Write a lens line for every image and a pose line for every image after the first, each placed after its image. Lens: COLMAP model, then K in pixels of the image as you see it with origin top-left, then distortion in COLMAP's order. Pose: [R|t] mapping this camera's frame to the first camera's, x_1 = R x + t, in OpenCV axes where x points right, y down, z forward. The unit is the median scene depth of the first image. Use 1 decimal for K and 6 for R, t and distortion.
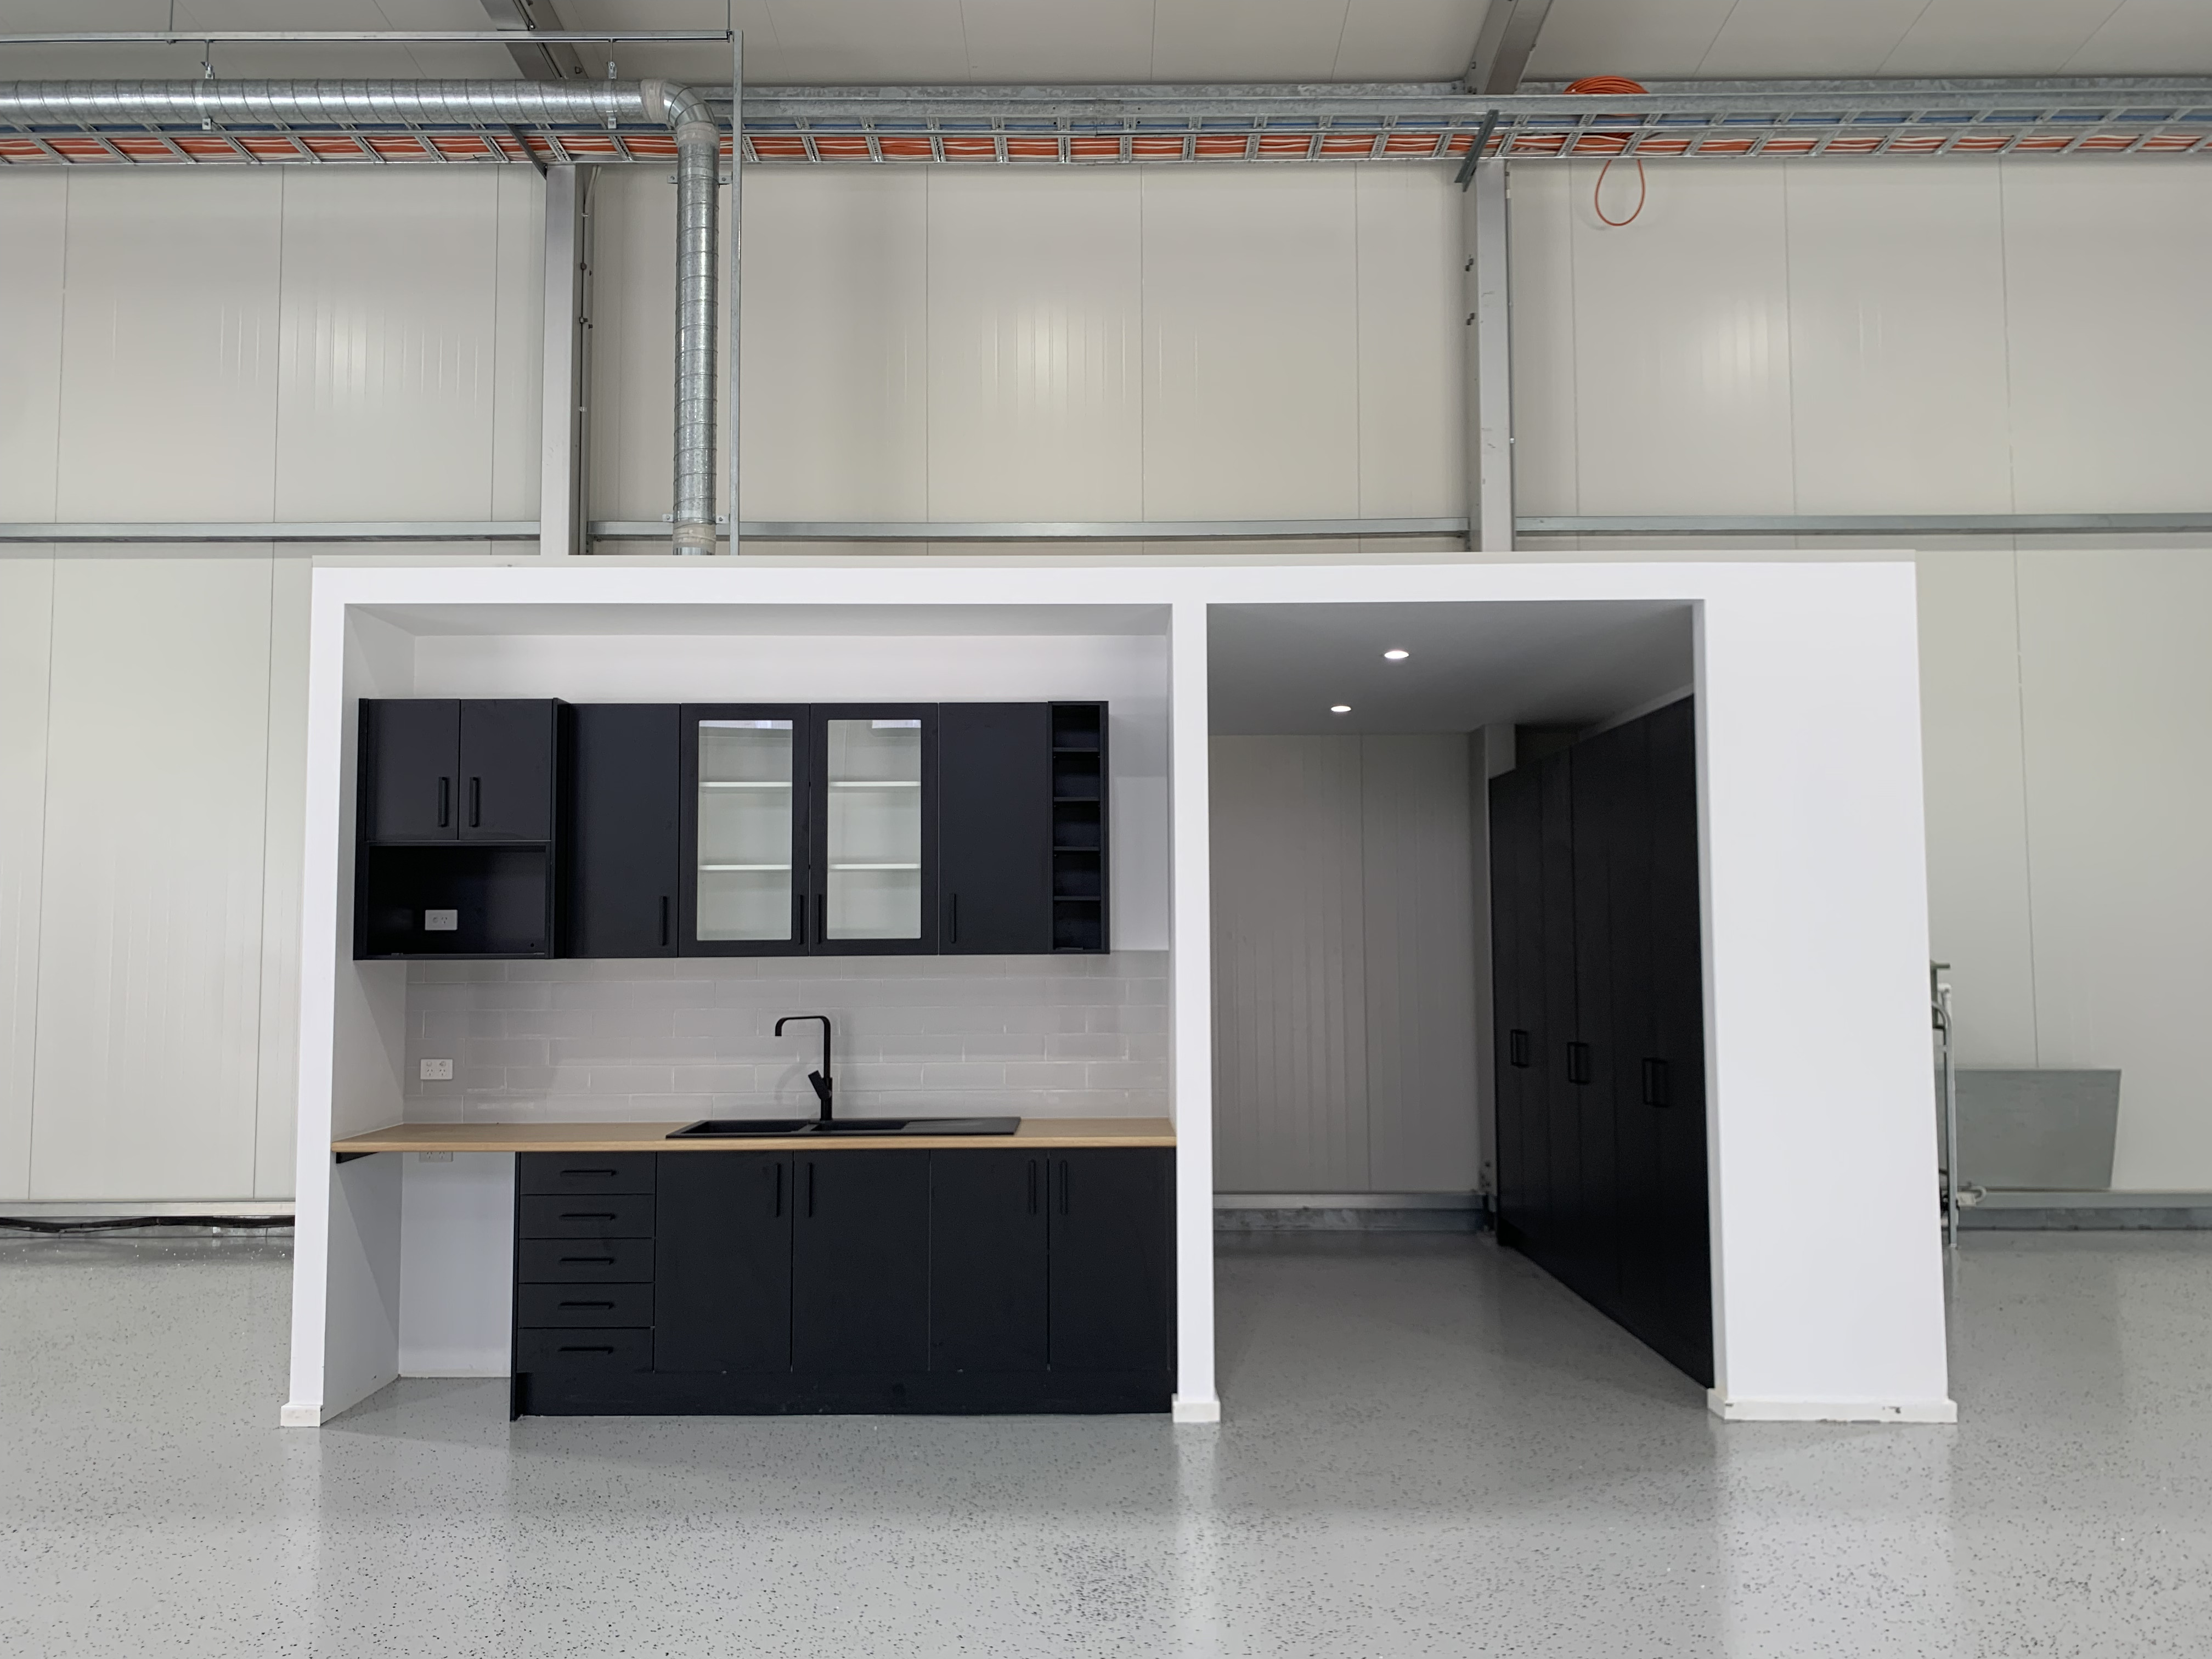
lens RADIAL K [[1686.0, 0, 1096.0], [0, 1686.0, 825.9], [0, 0, 1]] dist [0.008606, -0.004343]
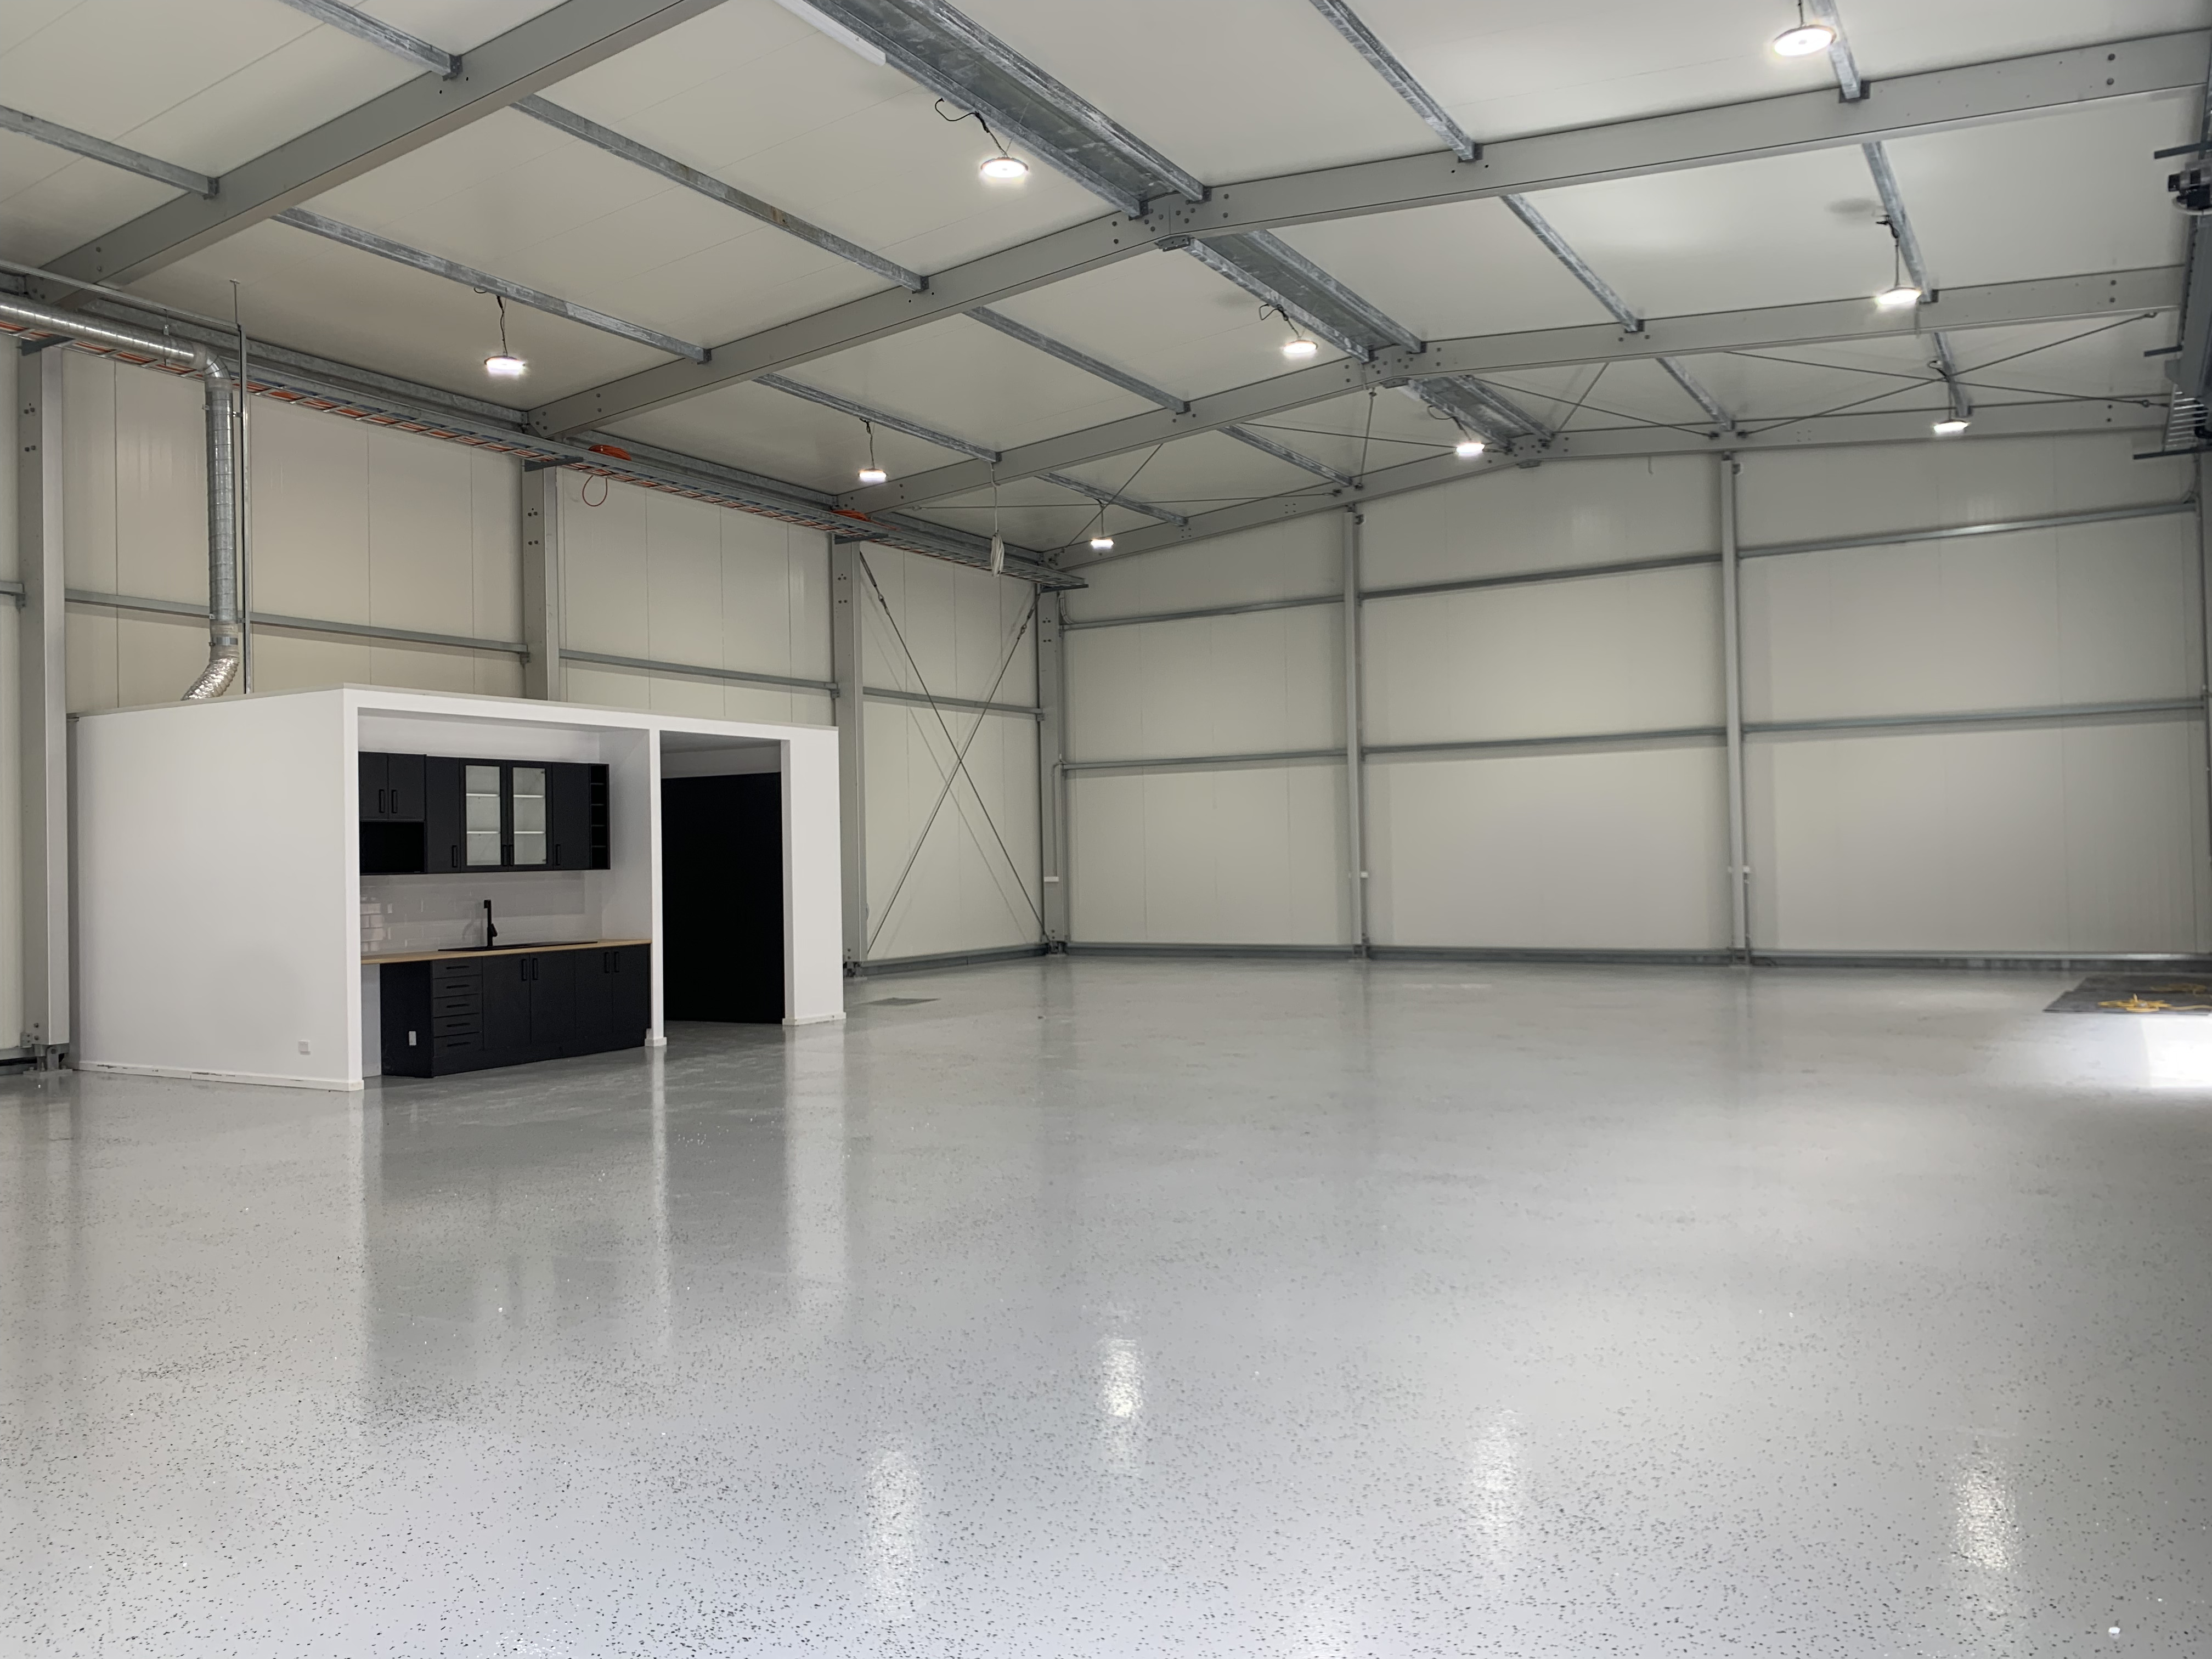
lens RADIAL K [[1686.0, 0, 1096.0], [0, 1686.0, 825.9], [0, 0, 1]] dist [0.008606, -0.004343]
pose [[0.511844, 0.011505, 0.859001, -1.740536], [-0.041787, 0.999060, 0.011519, -0.044665], [-0.858061, -0.041790, 0.511844, -0.858639]]
